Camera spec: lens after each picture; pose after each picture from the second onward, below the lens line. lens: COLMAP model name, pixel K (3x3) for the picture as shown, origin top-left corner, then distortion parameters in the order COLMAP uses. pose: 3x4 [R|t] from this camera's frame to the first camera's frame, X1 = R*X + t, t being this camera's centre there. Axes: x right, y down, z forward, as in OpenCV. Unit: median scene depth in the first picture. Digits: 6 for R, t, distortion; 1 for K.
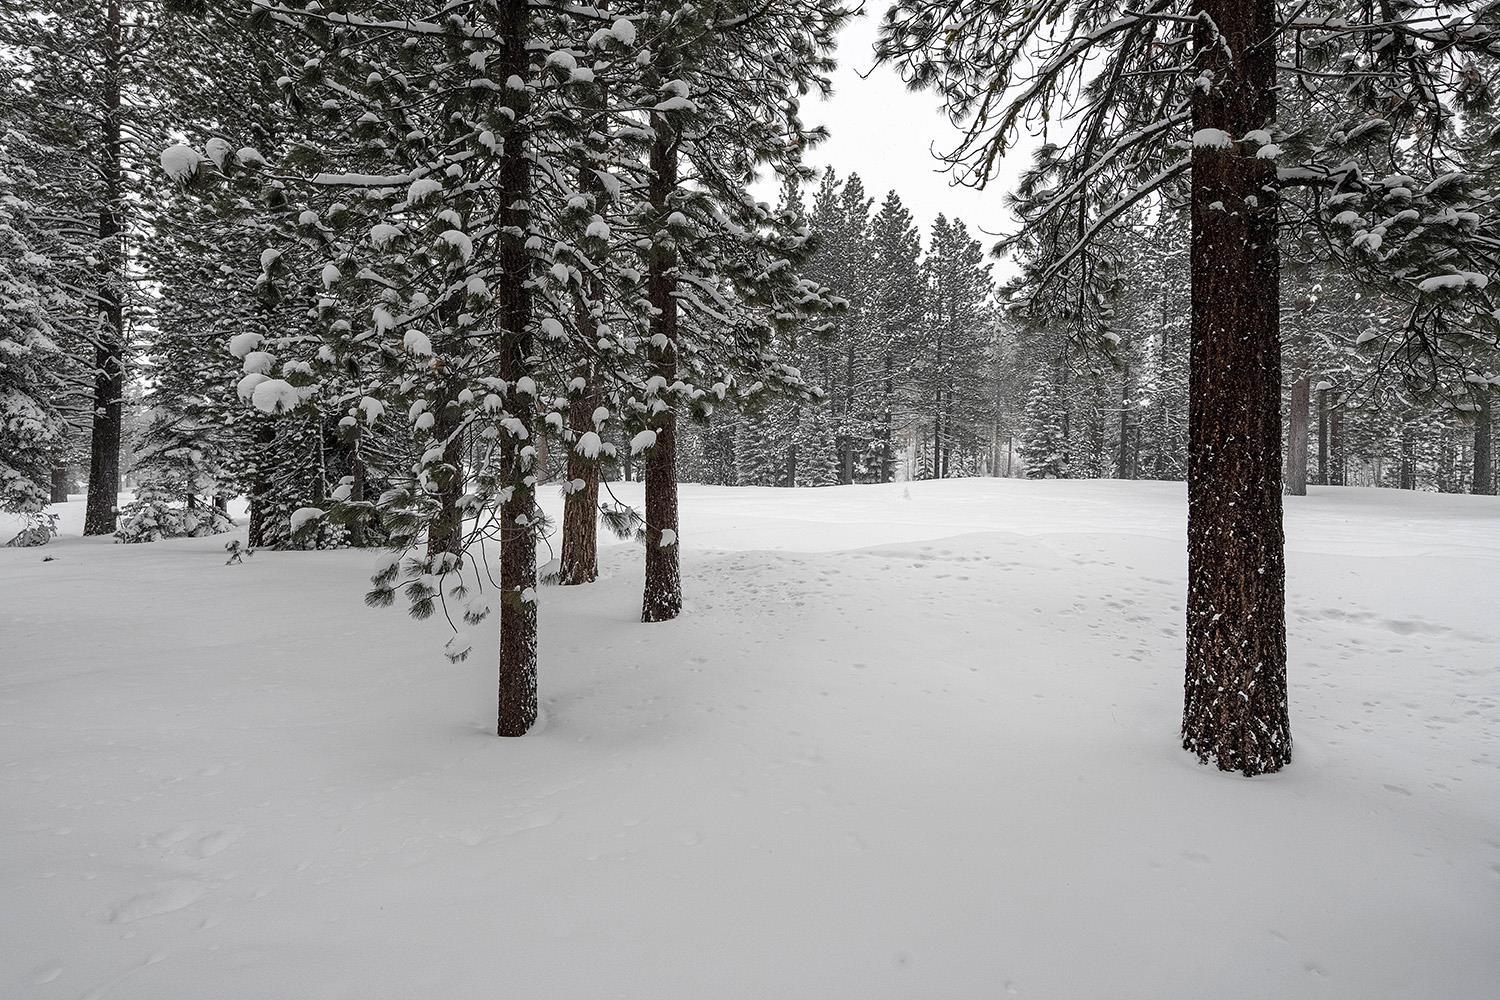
lens RADIAL K [[733.2, 0, 742.4], [0, 733.2, 423.4], [0, 0, 1]] dist [0.002013, -0.002674]
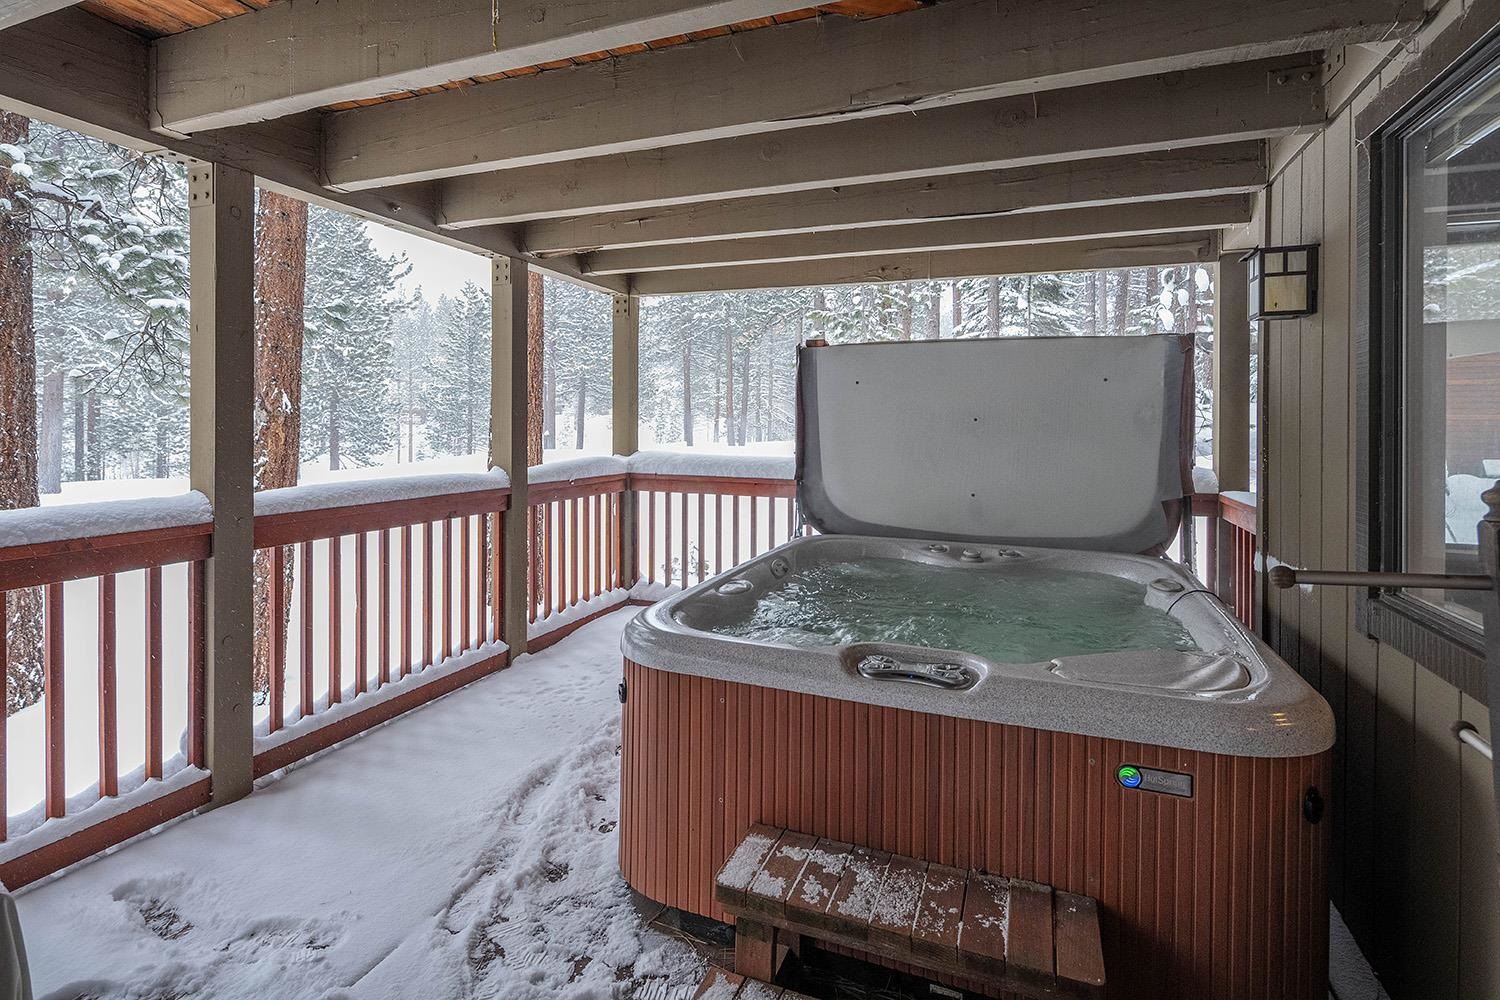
lens RADIAL K [[733.2, 0, 748.8], [0, 733.2, 423.1], [0, 0, 1]] dist [0.002013, -0.002674]
pose [[0.160718, -0.006220, 0.986981, -0.160633], [0.004859, 0.999973, 0.005511, 0.022911], [-0.986988, 0.003910, 0.160744, -0.210215]]
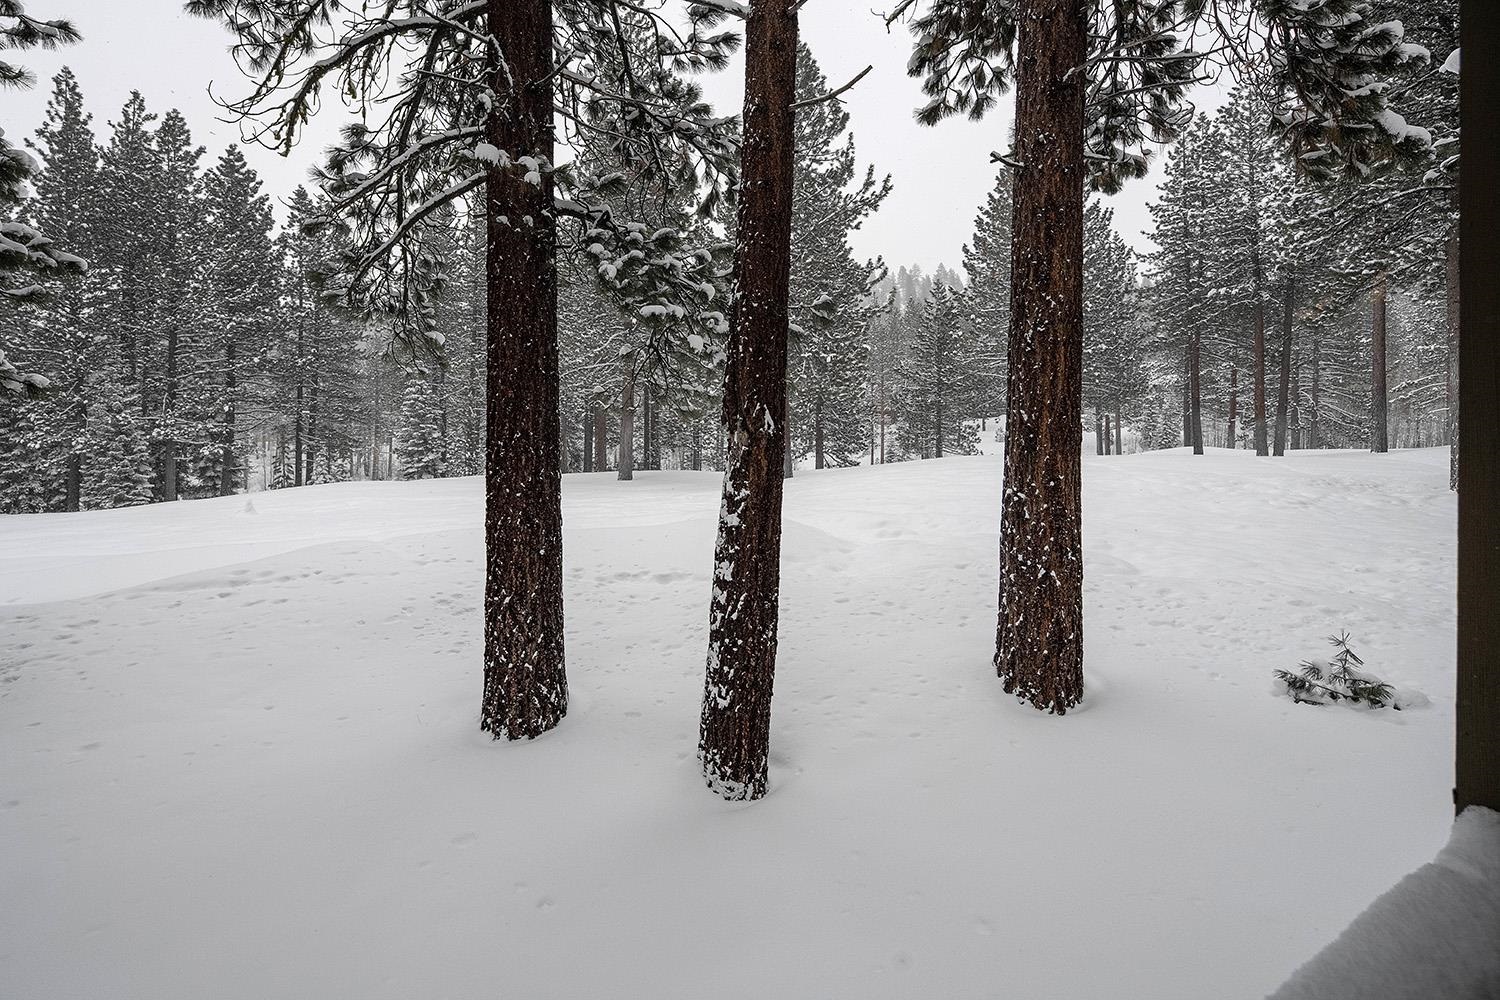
lens RADIAL K [[733.2, 0, 749.1], [0, 733.2, 424.0], [0, 0, 1]] dist [0.002013, -0.002674]
pose [[0.696784, -0.007829, 0.717238, 0.087580], [0.006672, 0.999968, 0.004433, 0.001236], [-0.717250, 0.001696, 0.696814, -0.008122]]
